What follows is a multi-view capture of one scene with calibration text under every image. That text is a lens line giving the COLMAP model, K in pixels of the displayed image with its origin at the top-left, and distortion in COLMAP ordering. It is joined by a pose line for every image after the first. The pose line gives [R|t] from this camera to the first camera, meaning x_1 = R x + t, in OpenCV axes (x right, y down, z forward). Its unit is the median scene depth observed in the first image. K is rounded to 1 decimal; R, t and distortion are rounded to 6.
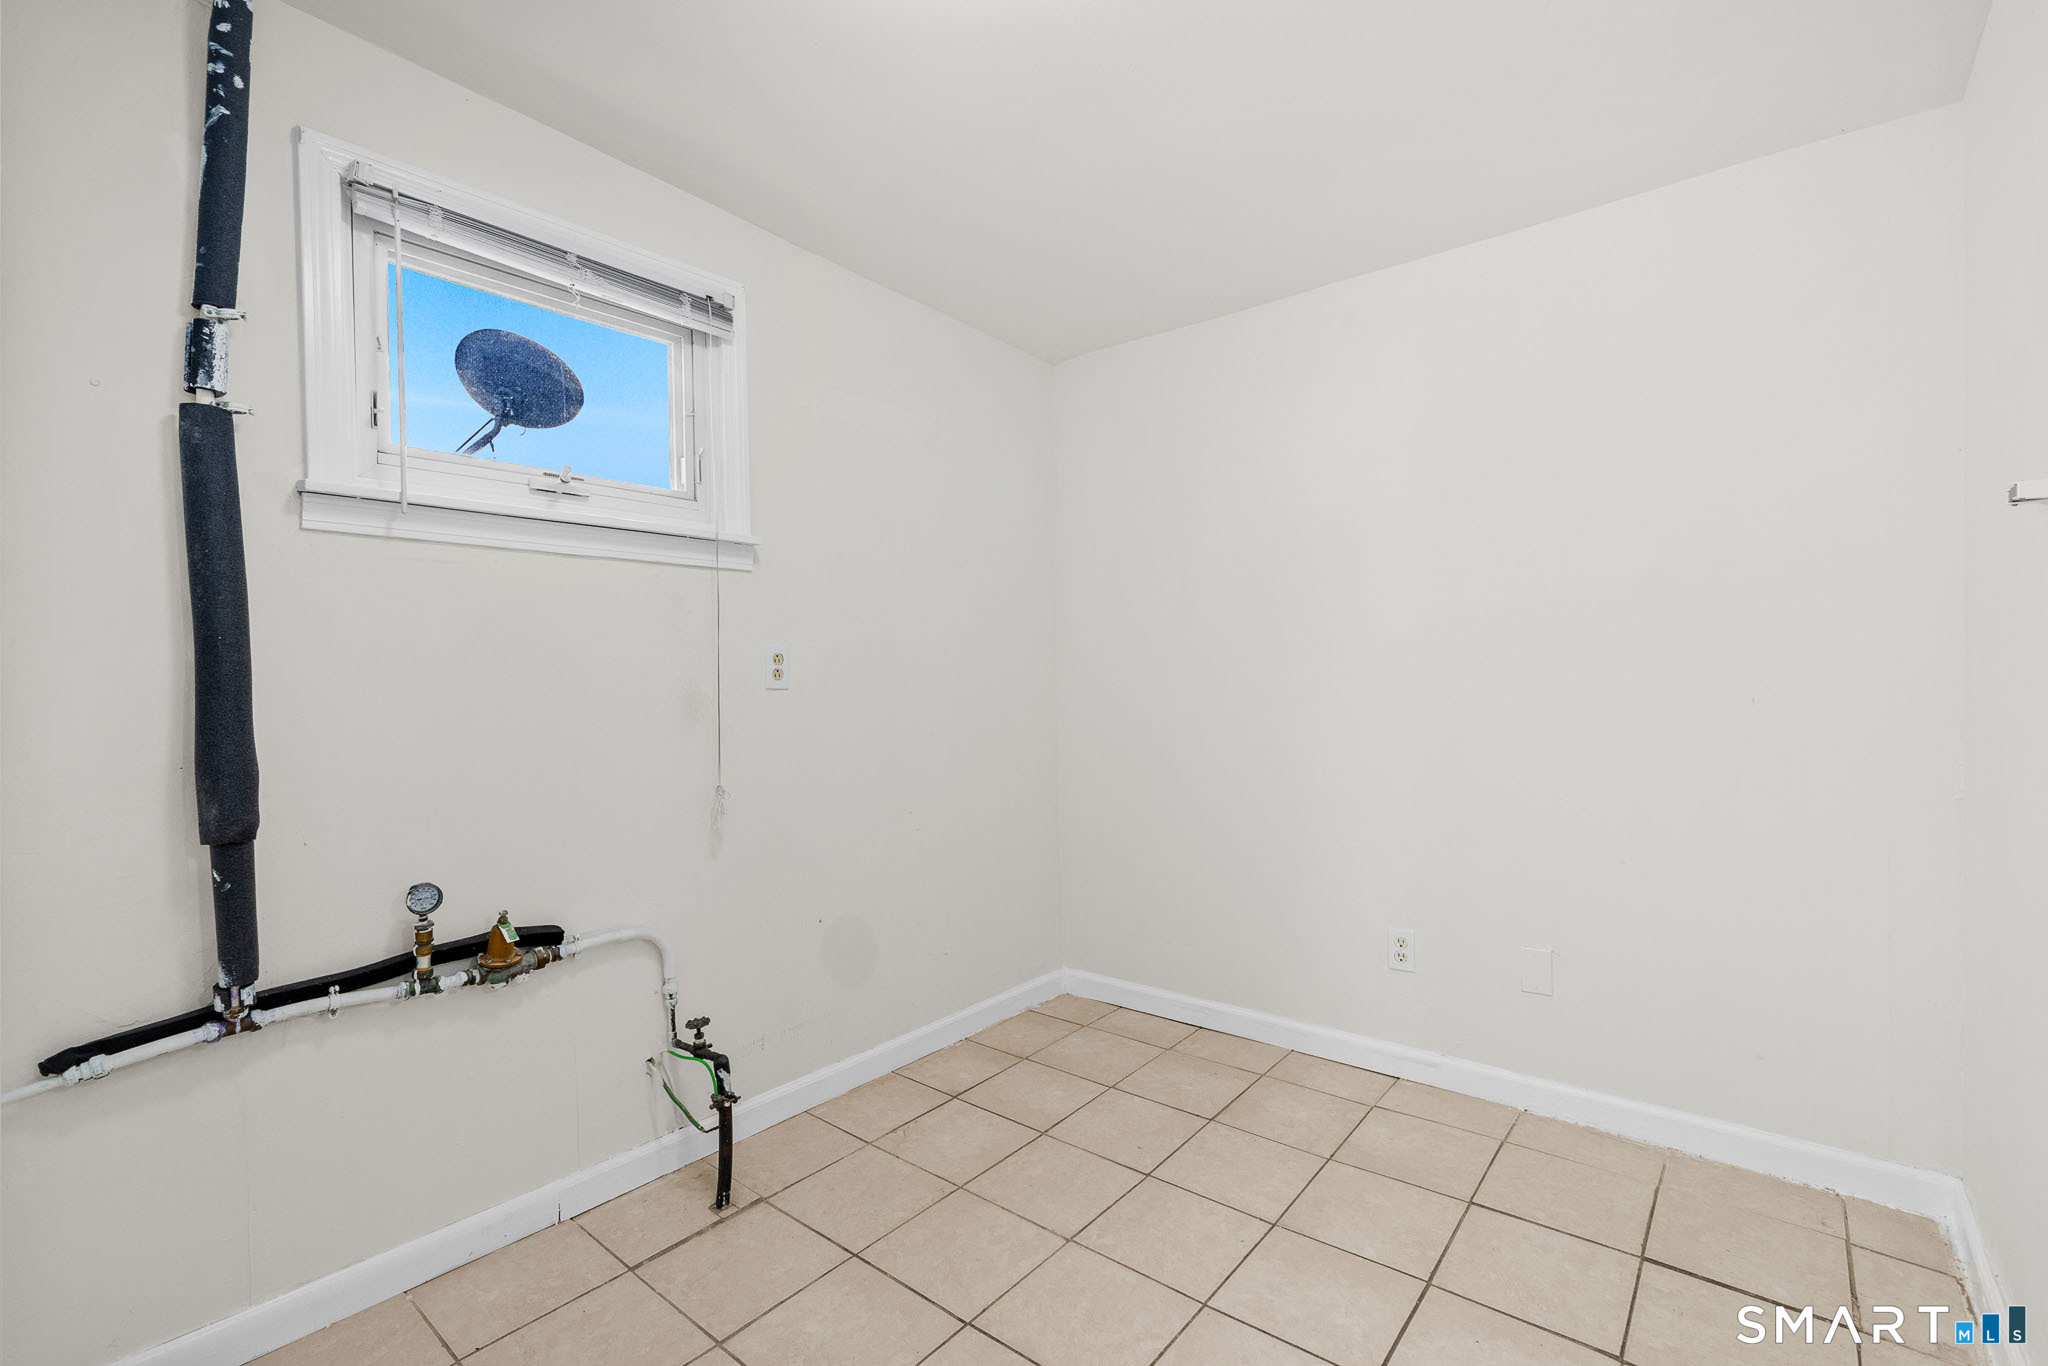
lens RADIAL K [[920.5, 0, 1008.8], [0, 920.5, 684.7], [0, 0, 1]] dist [-0.000842, -0.000509]
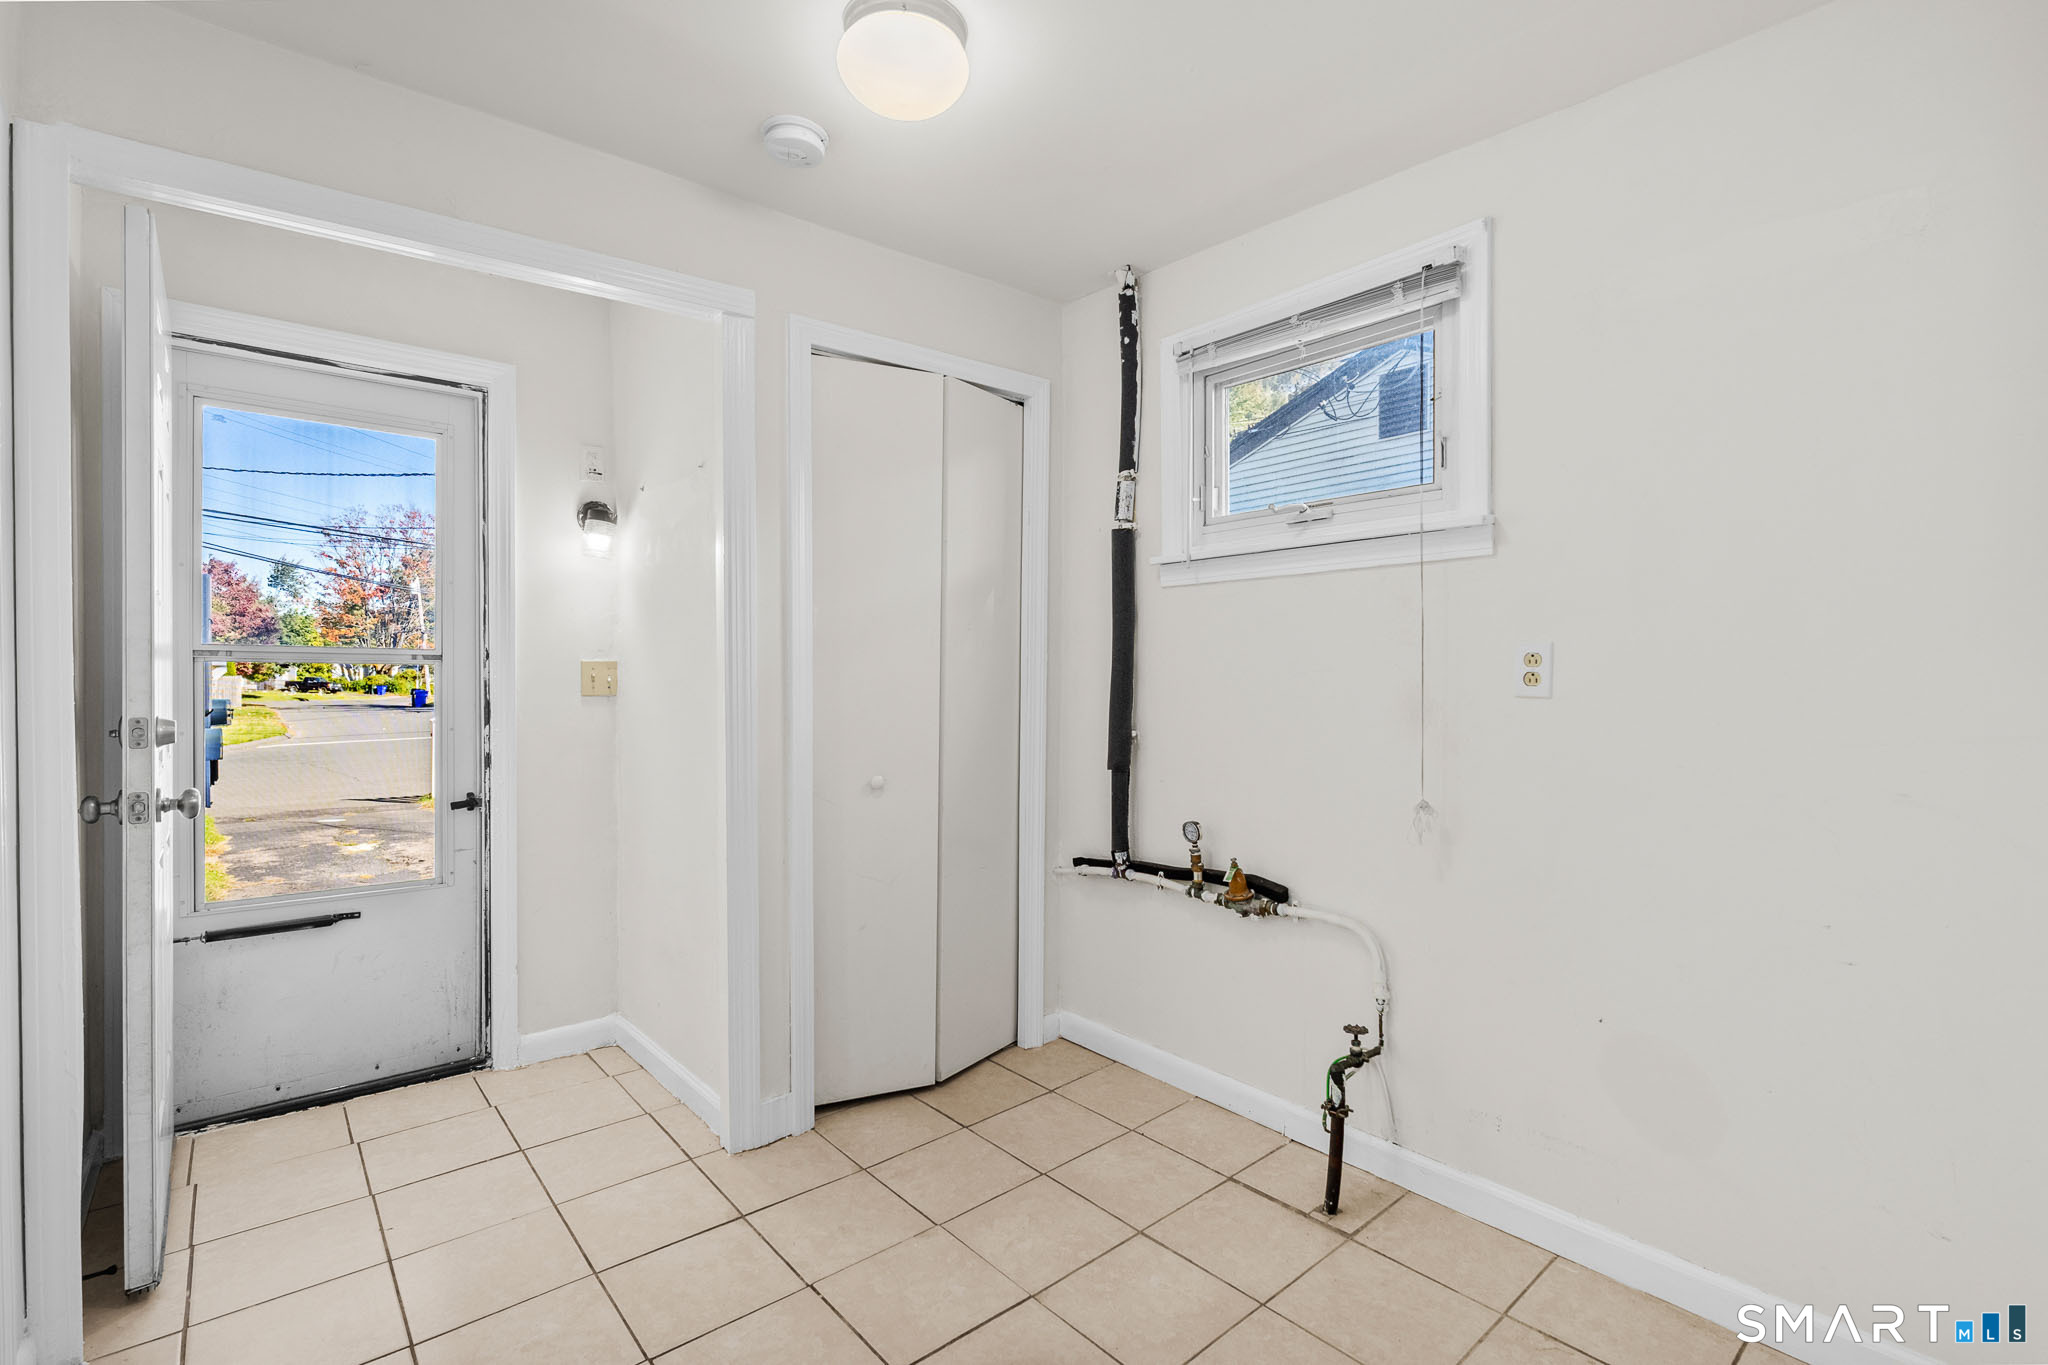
lens RADIAL K [[920.5, 0, 1008.8], [0, 920.5, 684.2], [0, 0, 1]] dist [-0.000842, -0.000509]
pose [[-0.172540, 0.019054, -0.984818, 0.804417], [-0.005793, 0.999776, 0.020359, -0.026824], [0.984986, 0.009217, -0.172391, 0.921868]]
